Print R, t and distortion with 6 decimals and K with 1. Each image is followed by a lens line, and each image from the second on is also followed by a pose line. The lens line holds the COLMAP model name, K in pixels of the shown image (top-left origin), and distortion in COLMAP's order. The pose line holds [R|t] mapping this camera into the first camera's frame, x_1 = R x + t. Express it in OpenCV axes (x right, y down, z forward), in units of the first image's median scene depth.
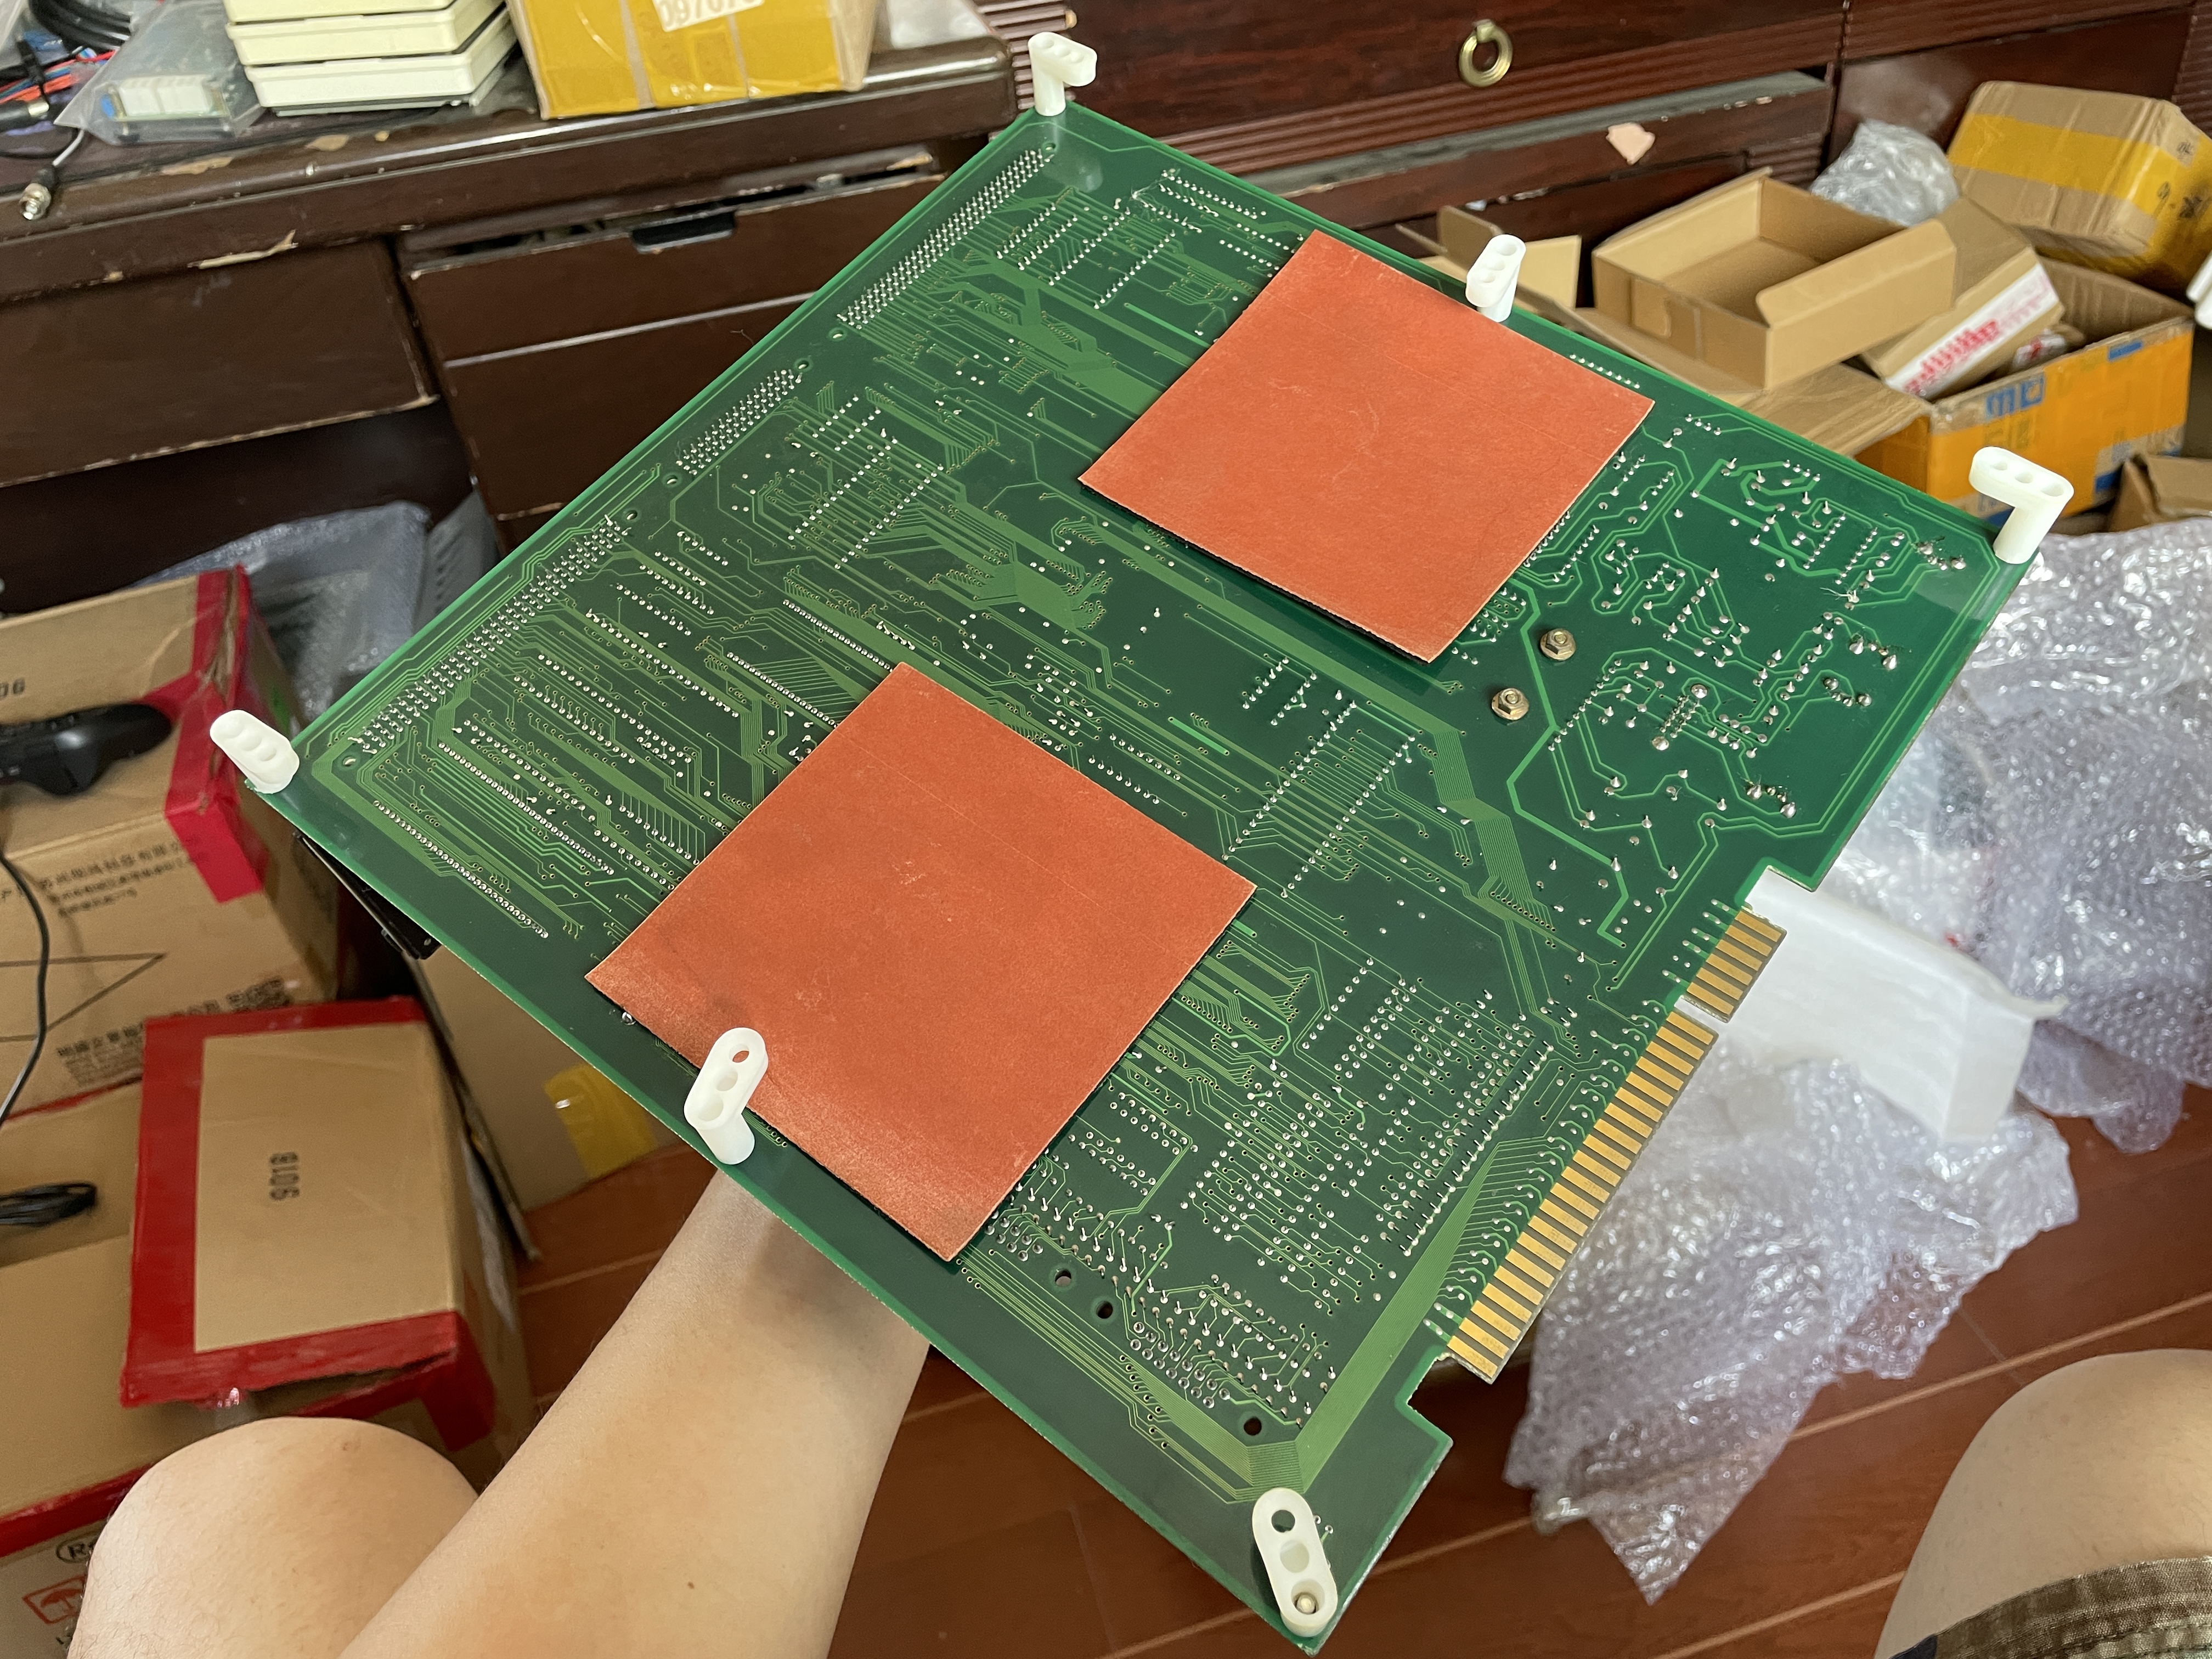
lens RADIAL K [[1619.1, 0, 1106.0], [0, 1619.1, 829.5], [0, 0, 1]] dist [0.074114, -0.100555]
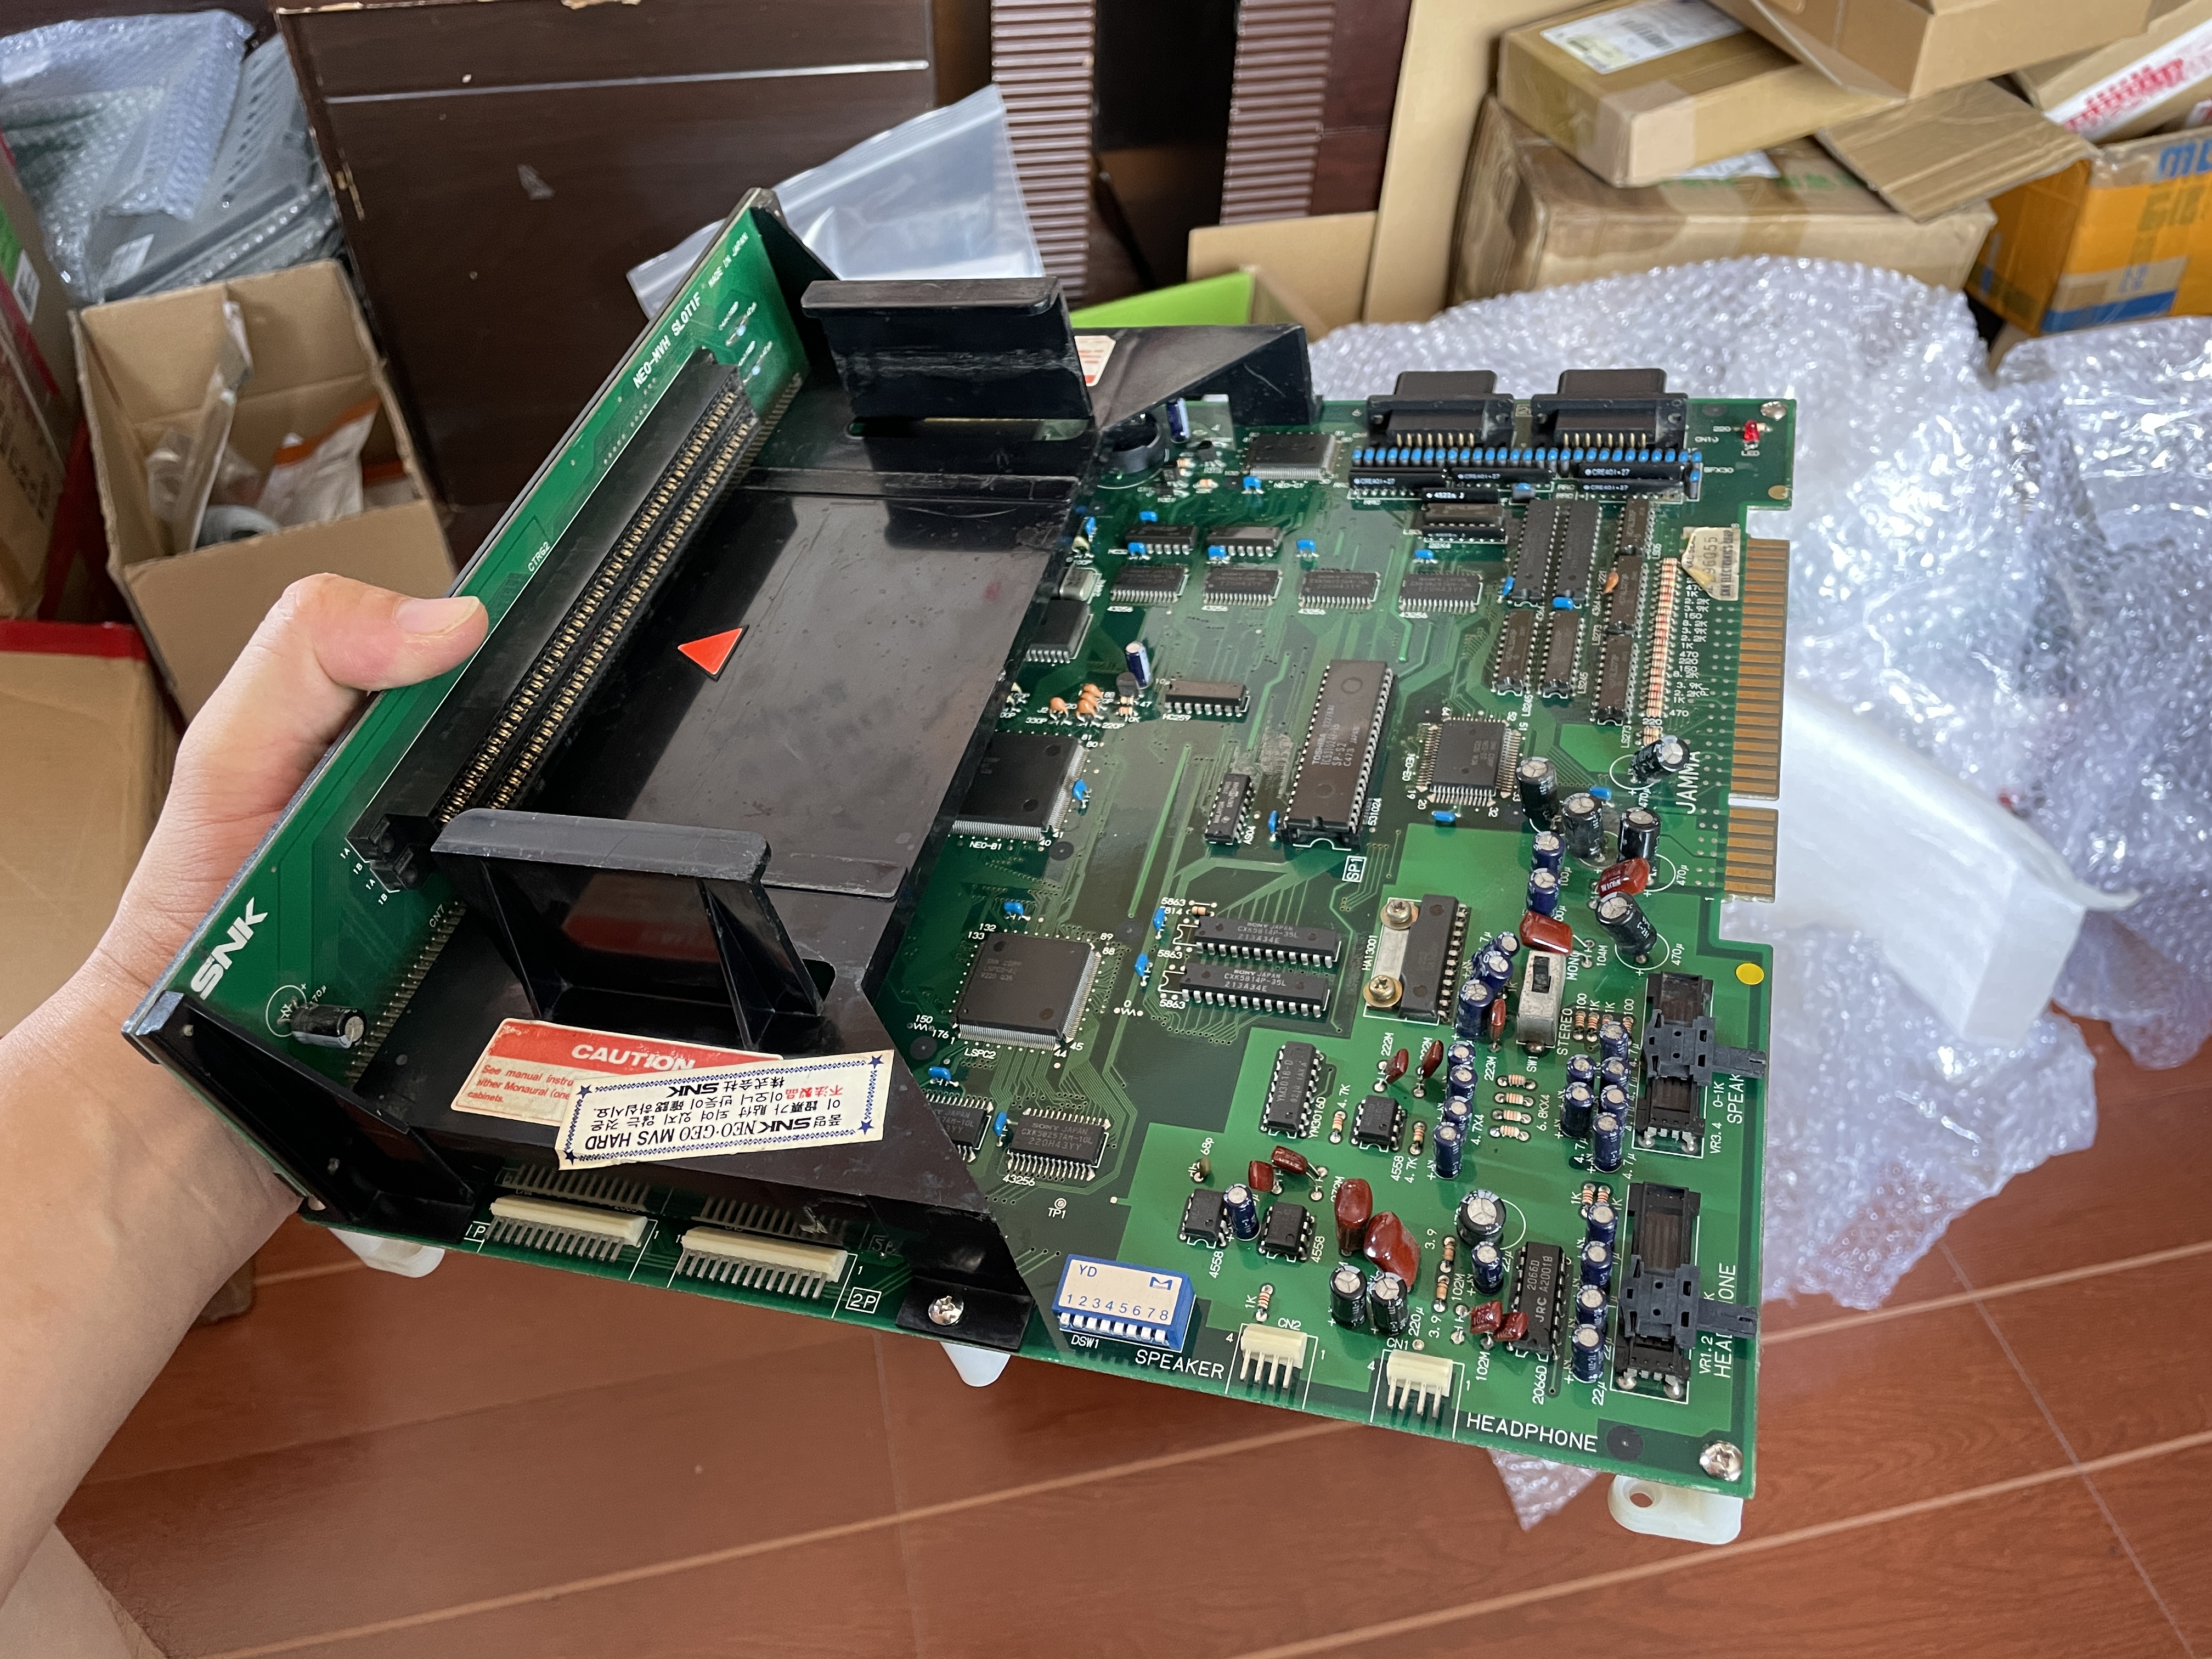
lens RADIAL K [[1619.1, 0, 1106.0], [0, 1619.1, 829.5], [0, 0, 1]] dist [0.074114, -0.100555]
pose [[0.990798, 0.126299, 0.048658, 0.020416], [-0.132749, 0.976911, 0.167397, 0.002168], [-0.026392, -0.172316, 0.984688, 0.182503]]
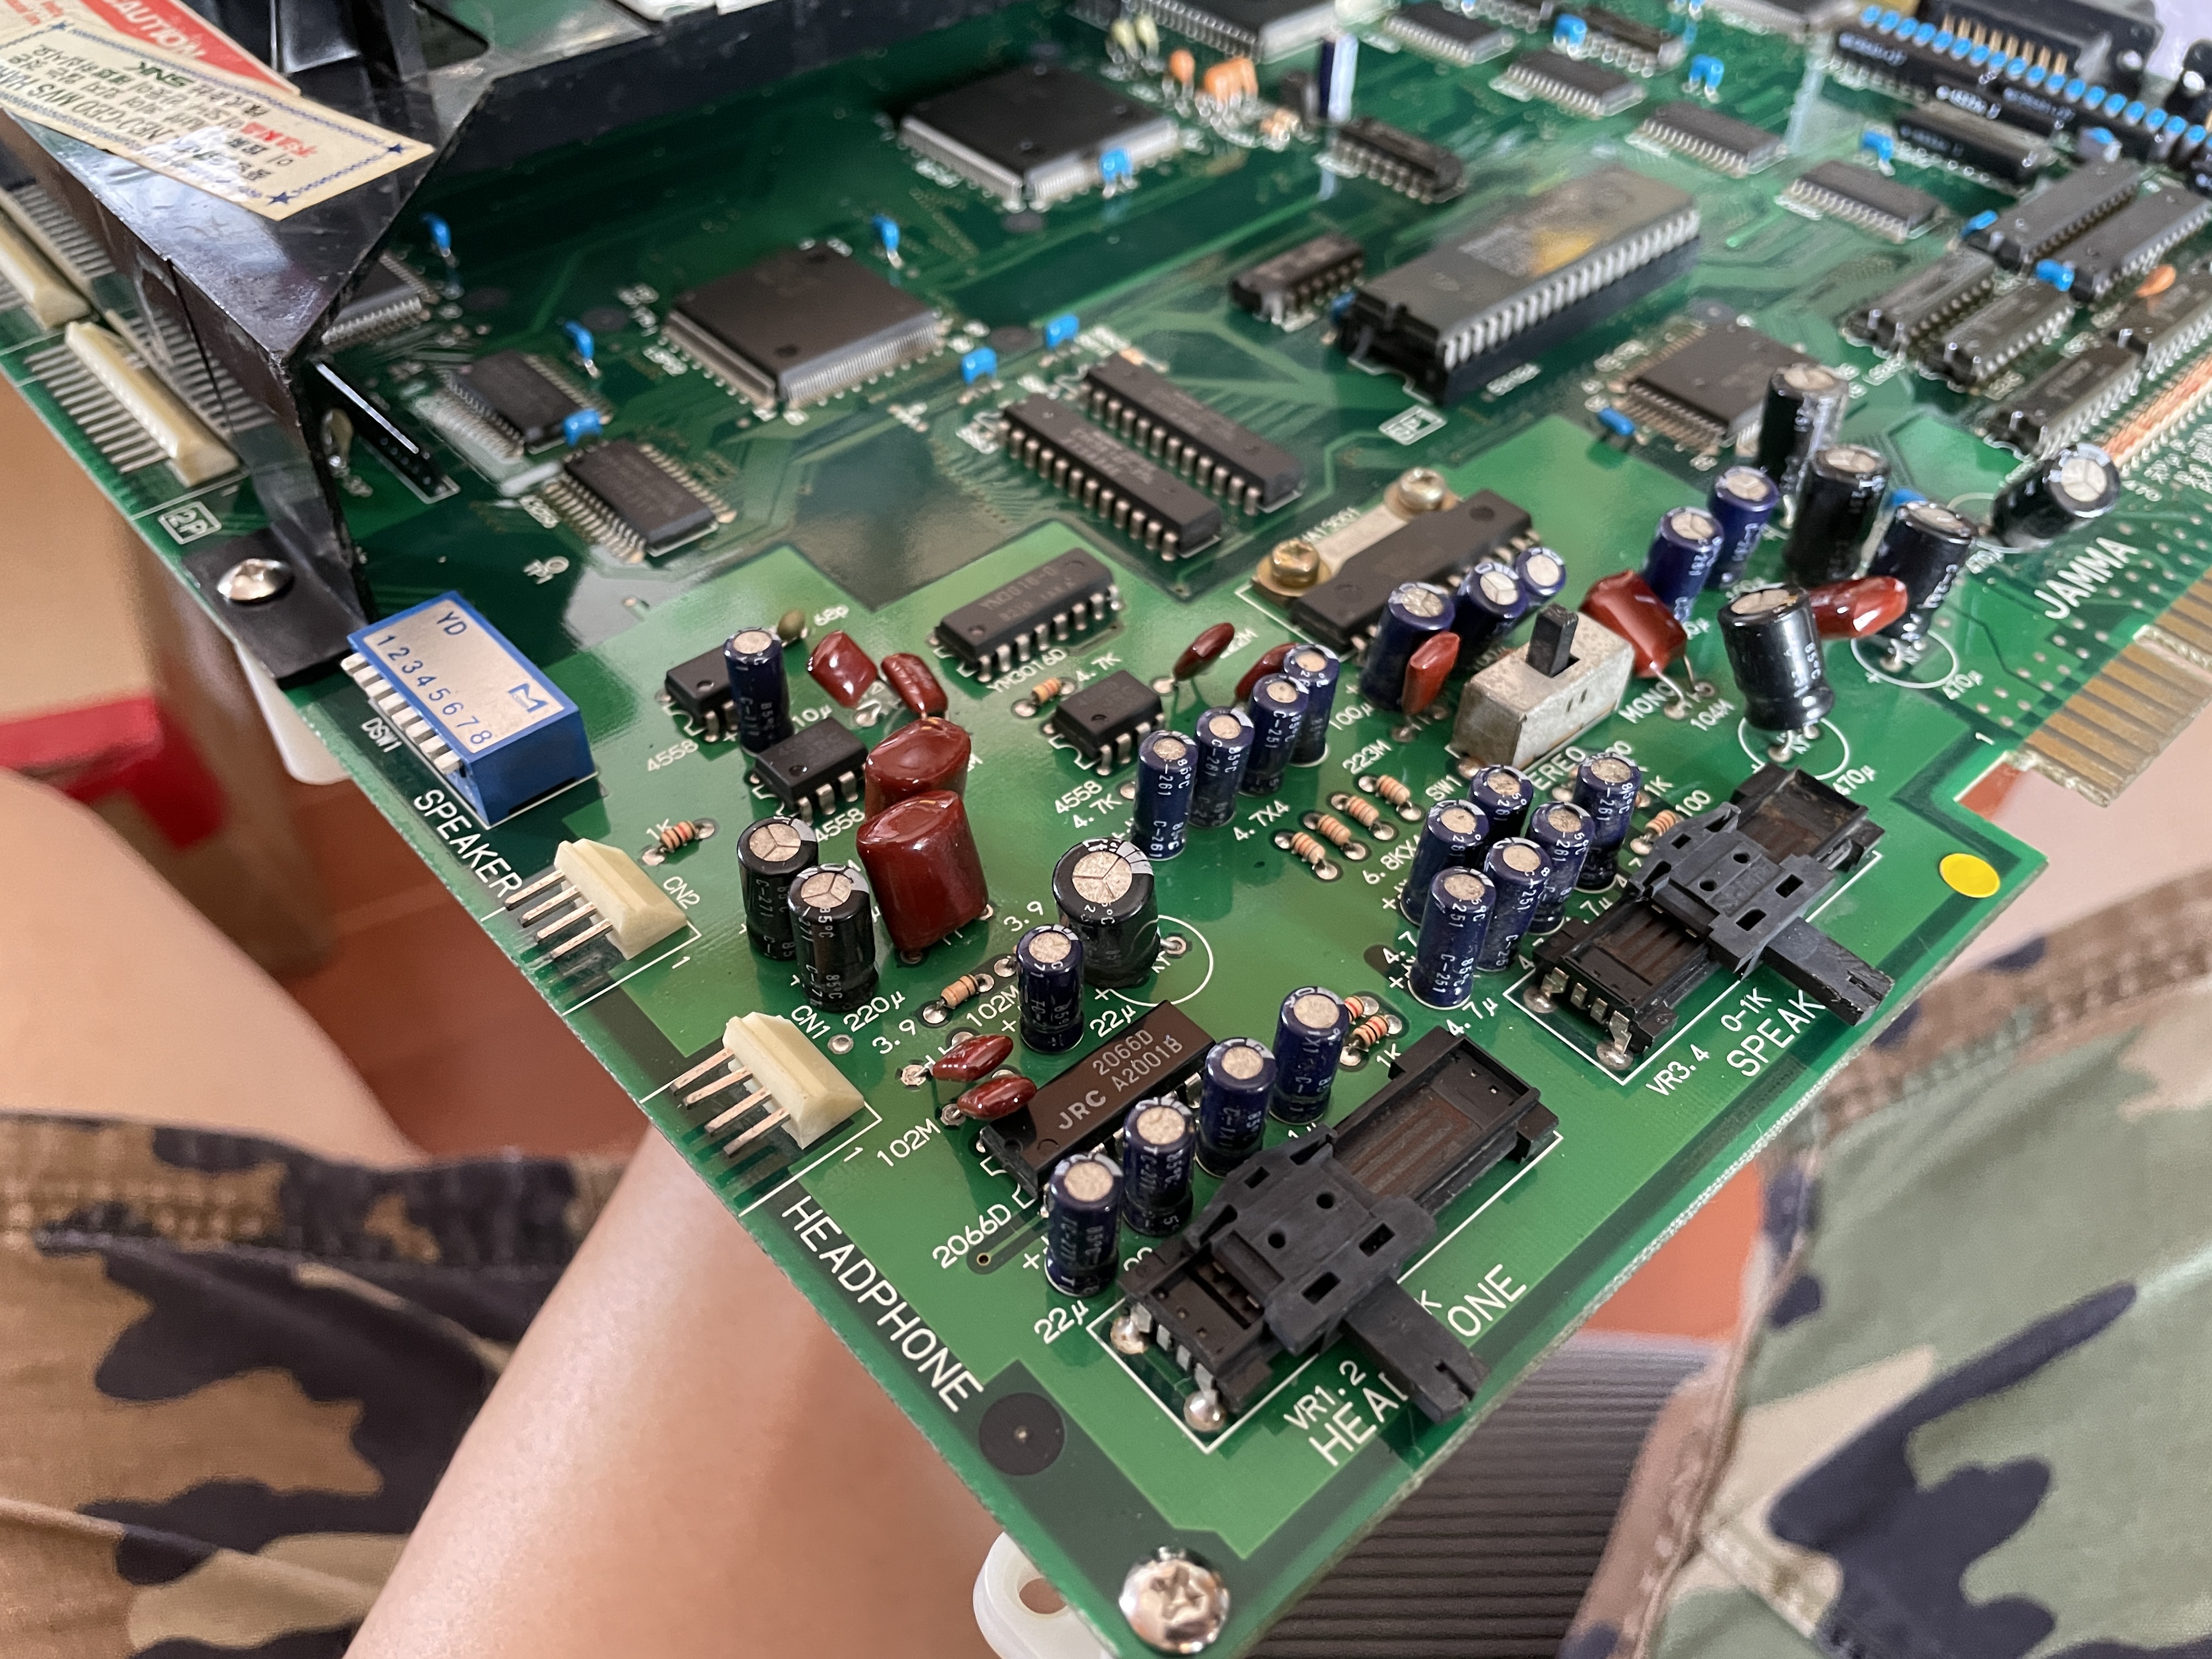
lens RADIAL K [[1710.6, 0, 1115.8], [0, 1710.6, 822.3], [0, 0, 1]] dist [0.049789, -0.107431]
pose [[0.767596, 0.619760, -0.163381, 0.275819], [-0.574522, 0.778326, 0.253245, 0.158296], [0.284115, -0.100524, 0.953506, 0.511053]]
